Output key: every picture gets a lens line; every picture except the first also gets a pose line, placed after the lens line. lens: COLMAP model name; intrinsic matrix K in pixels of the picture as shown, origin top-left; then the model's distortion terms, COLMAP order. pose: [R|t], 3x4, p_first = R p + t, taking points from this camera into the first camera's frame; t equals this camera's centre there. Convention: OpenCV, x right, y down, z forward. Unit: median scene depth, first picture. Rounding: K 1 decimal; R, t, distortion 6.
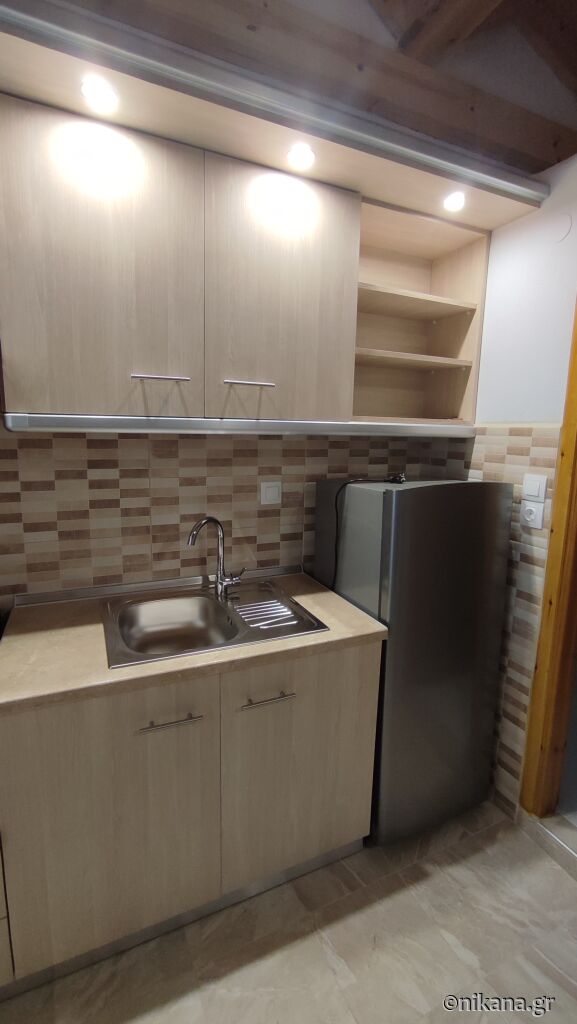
lens RADIAL K [[481.3, 0, 294.0], [0, 481.3, 507.6], [0, 0, 1]] dist [-0.002318, 0.000726]
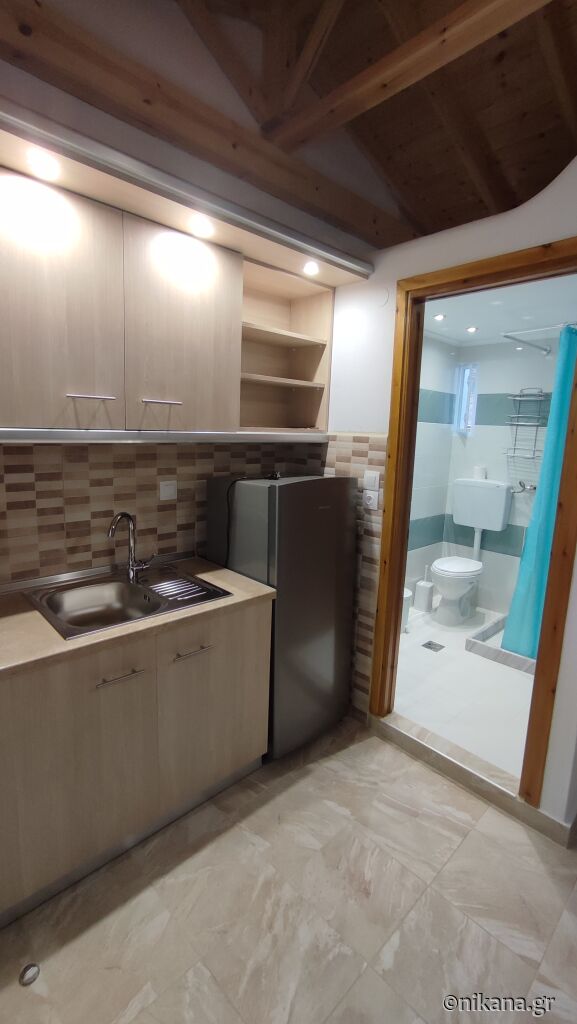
lens RADIAL K [[481.3, 0, 294.0], [0, 481.3, 507.6], [0, 0, 1]] dist [-0.002318, 0.000726]
pose [[0.947677, -0.042963, 0.316328, -0.145225], [0.038380, 0.999049, 0.020706, -0.000776], [-0.316916, -0.007482, 0.948424, -0.228822]]
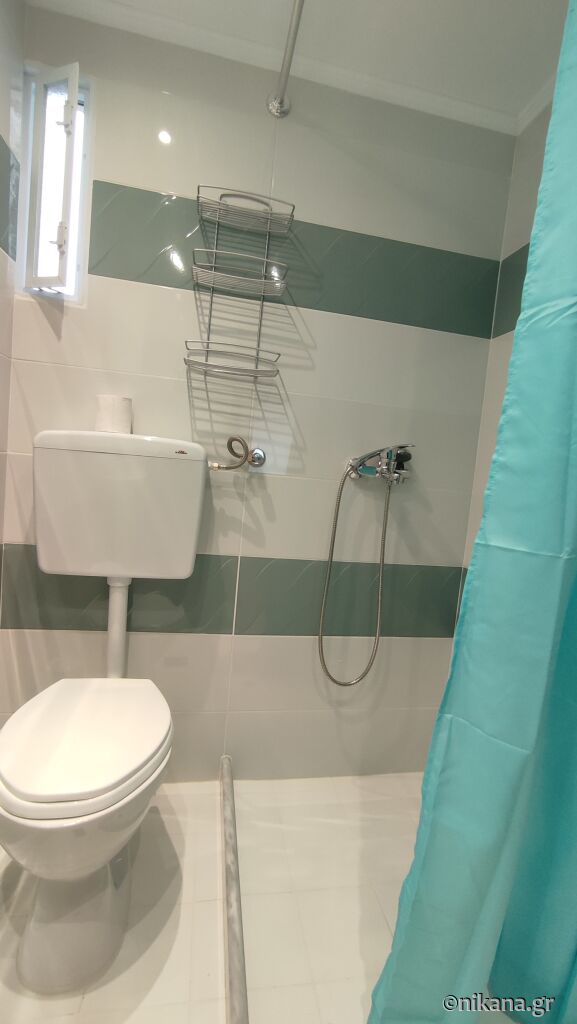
lens RADIAL K [[481.3, 0, 294.0], [0, 481.3, 507.6], [0, 0, 1]] dist [-0.002318, 0.000726]
pose [[0.283256, -0.085343, 0.955240, 0.412735], [0.066068, 0.995403, 0.069340, 0.018746], [-0.956766, 0.043470, 0.287592, 0.644959]]
